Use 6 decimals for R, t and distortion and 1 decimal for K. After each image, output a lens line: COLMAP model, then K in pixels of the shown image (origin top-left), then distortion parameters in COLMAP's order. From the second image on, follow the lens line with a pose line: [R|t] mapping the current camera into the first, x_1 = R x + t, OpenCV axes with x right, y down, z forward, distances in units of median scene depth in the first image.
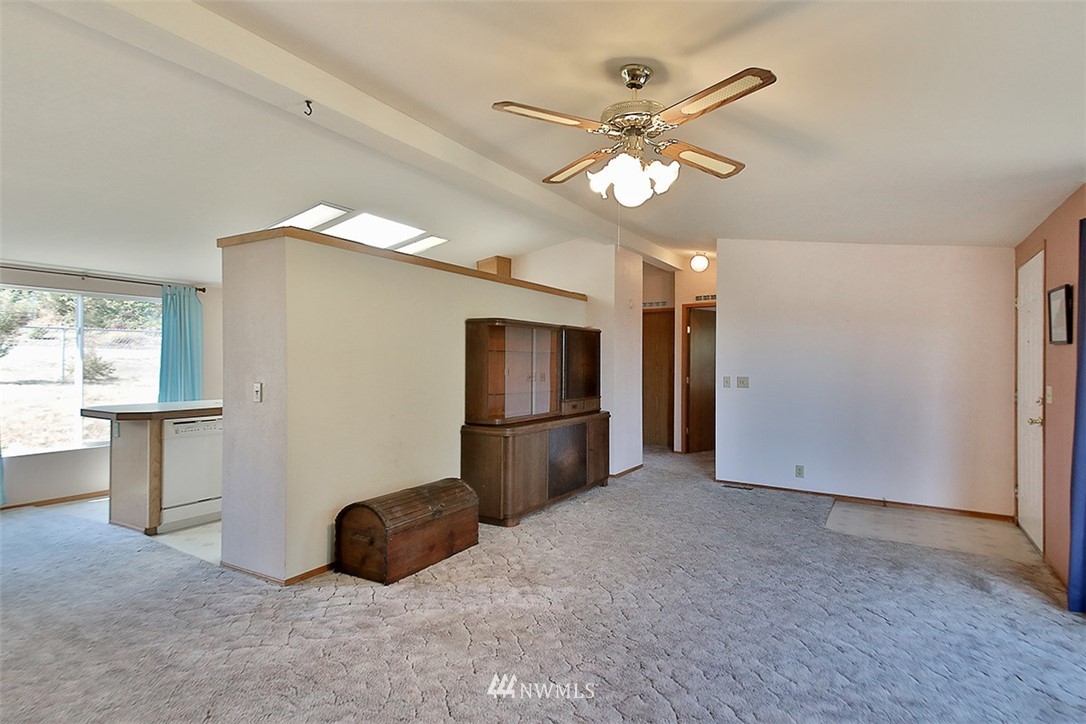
lens RADIAL K [[560.7, 0, 543.0], [0, 560.7, 362.0], [0, 0, 1]] dist [-0.000883, -0.000844]
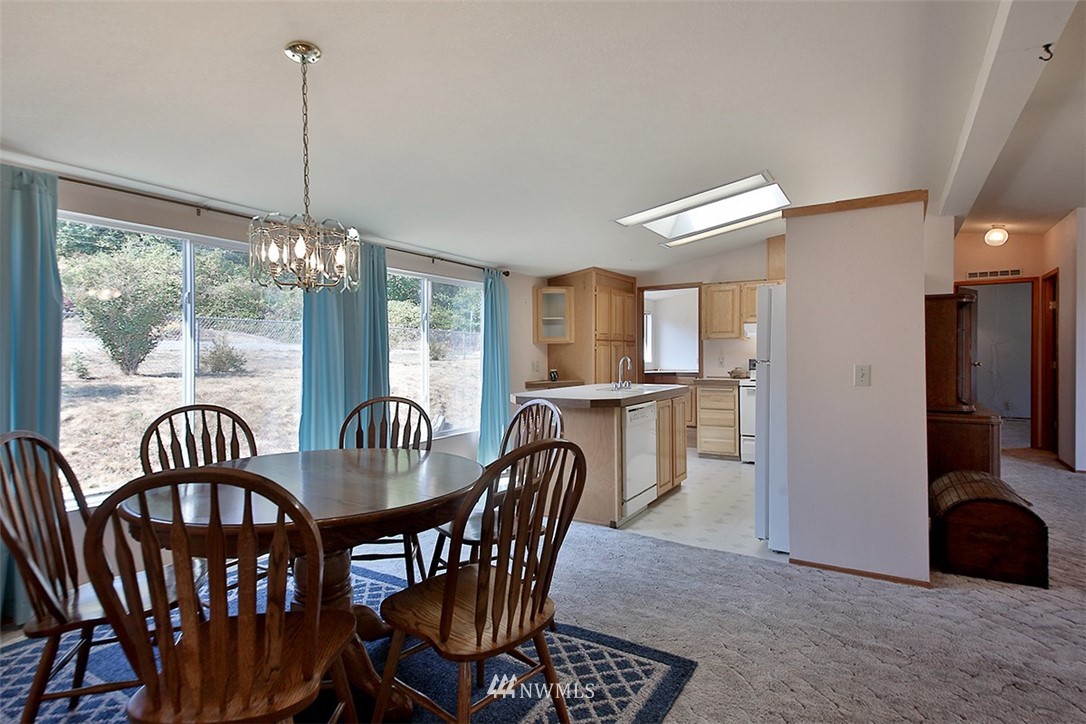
lens RADIAL K [[574.0, 0, 543.0], [0, 574.0, 362.0], [0, 0, 1]] dist [0.000673, -0.000307]
pose [[0.998276, -0.007910, -0.058154, -0.759262], [0.008788, 0.999851, 0.014853, 0.013621], [0.058028, -0.015338, 0.998197, 0.037633]]
